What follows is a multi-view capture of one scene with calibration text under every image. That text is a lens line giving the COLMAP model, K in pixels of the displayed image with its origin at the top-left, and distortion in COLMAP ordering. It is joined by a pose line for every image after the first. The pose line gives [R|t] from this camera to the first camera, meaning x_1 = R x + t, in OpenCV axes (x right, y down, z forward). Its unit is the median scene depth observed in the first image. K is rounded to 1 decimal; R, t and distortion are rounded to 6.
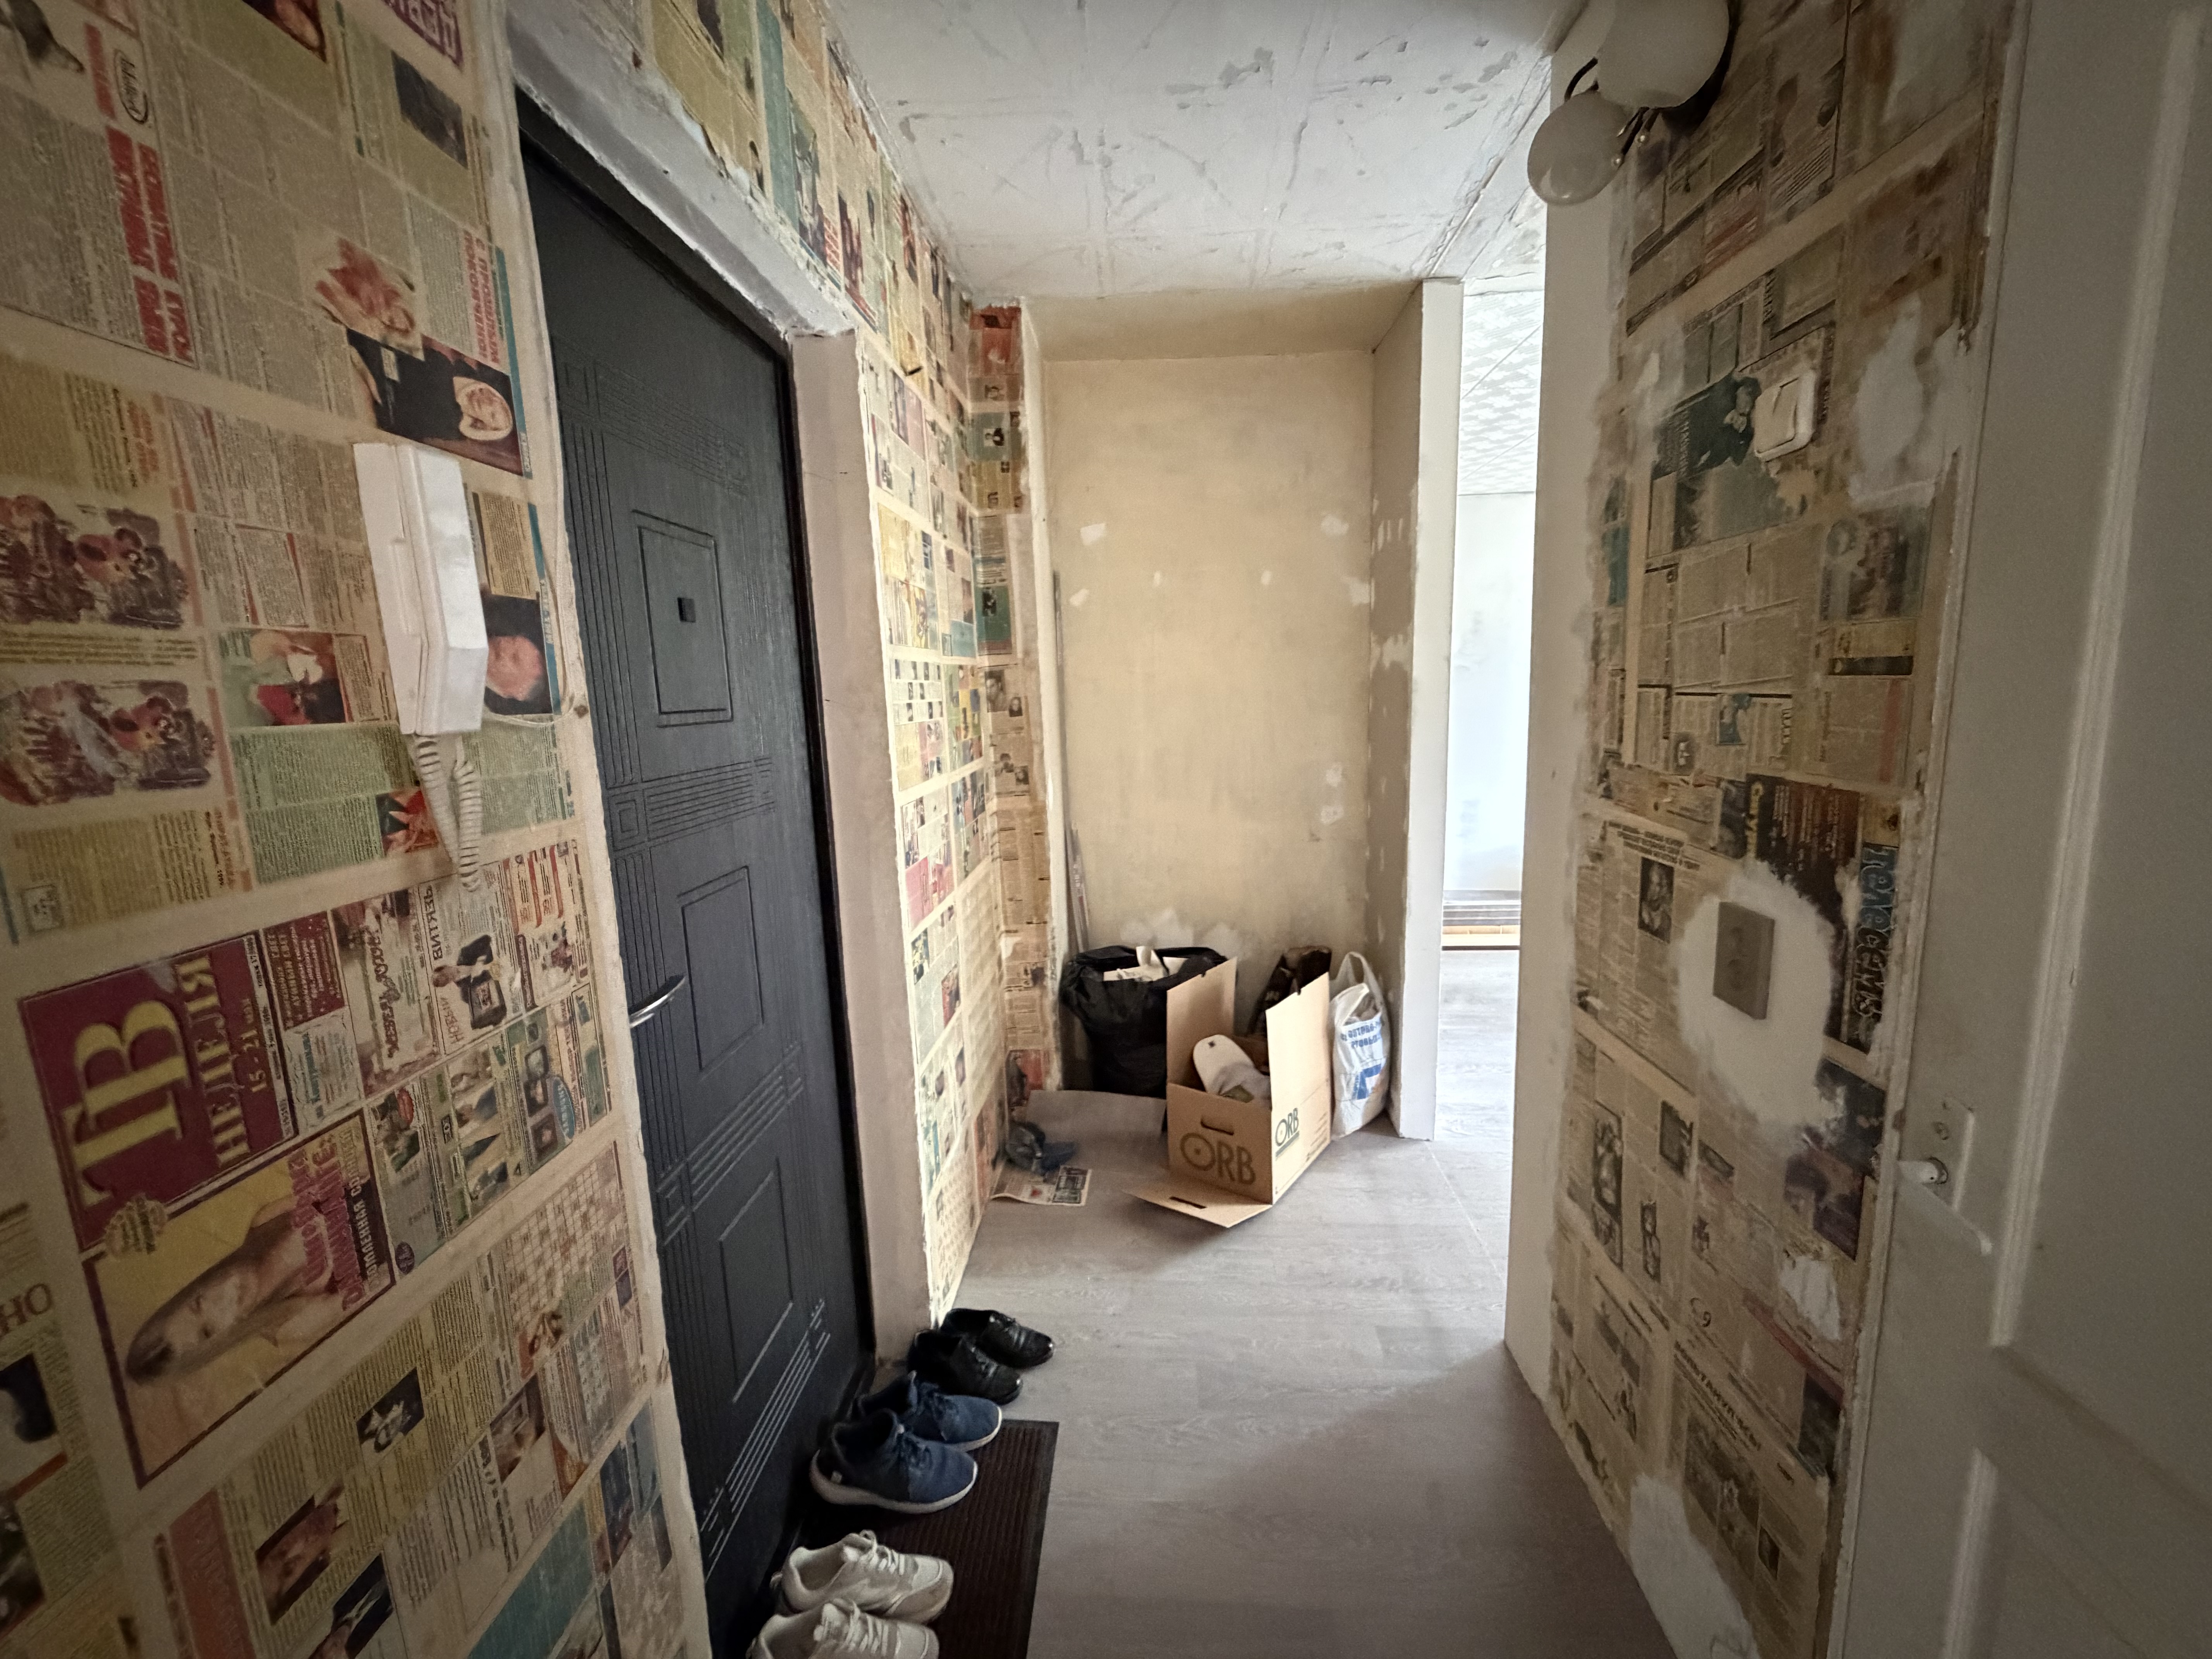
lens RADIAL K [[880.2, 0, 1103.3], [0, 880.2, 826.8], [0, 0, 1]] dist [-0.000178, -0.000096]
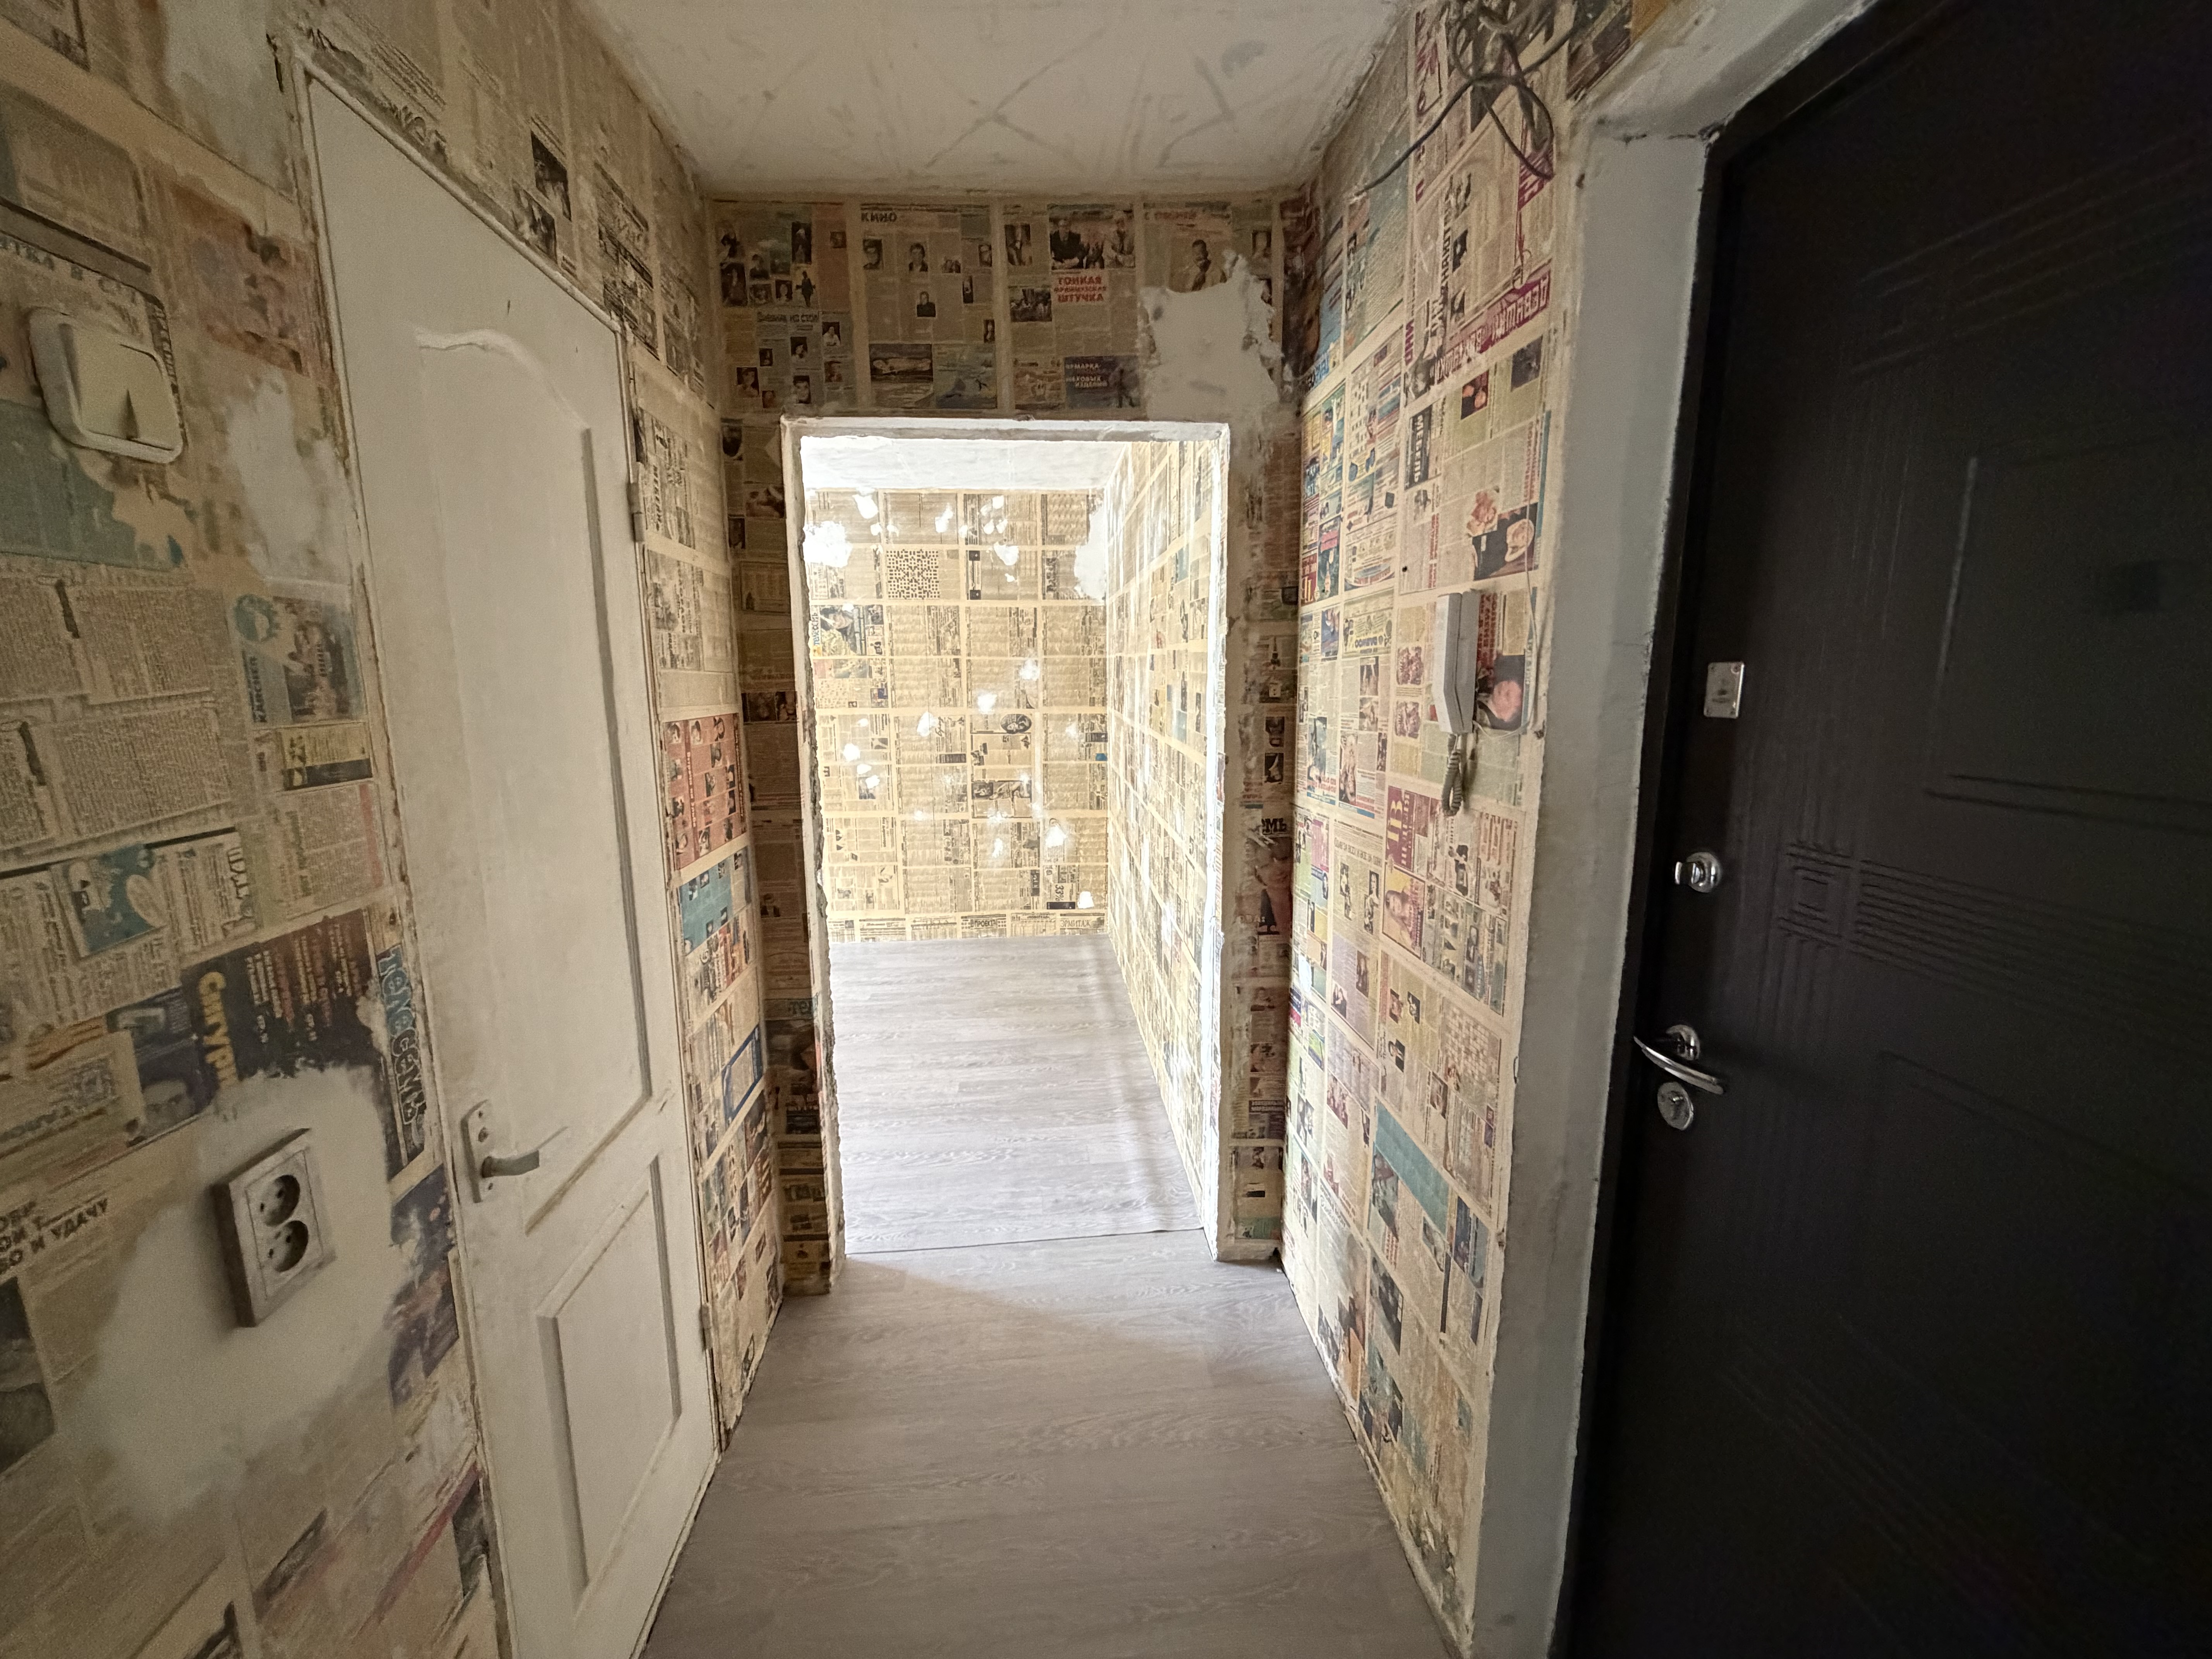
lens RADIAL K [[880.2, 0, 1100.2], [0, 880.2, 824.3], [0, 0, 1]] dist [-0.000178, -0.000096]
pose [[-0.987521, 0.071108, -0.140520, 0.228682], [0.020698, 0.943125, 0.331793, -0.411415], [0.156121, 0.324744, -0.932828, 1.959230]]
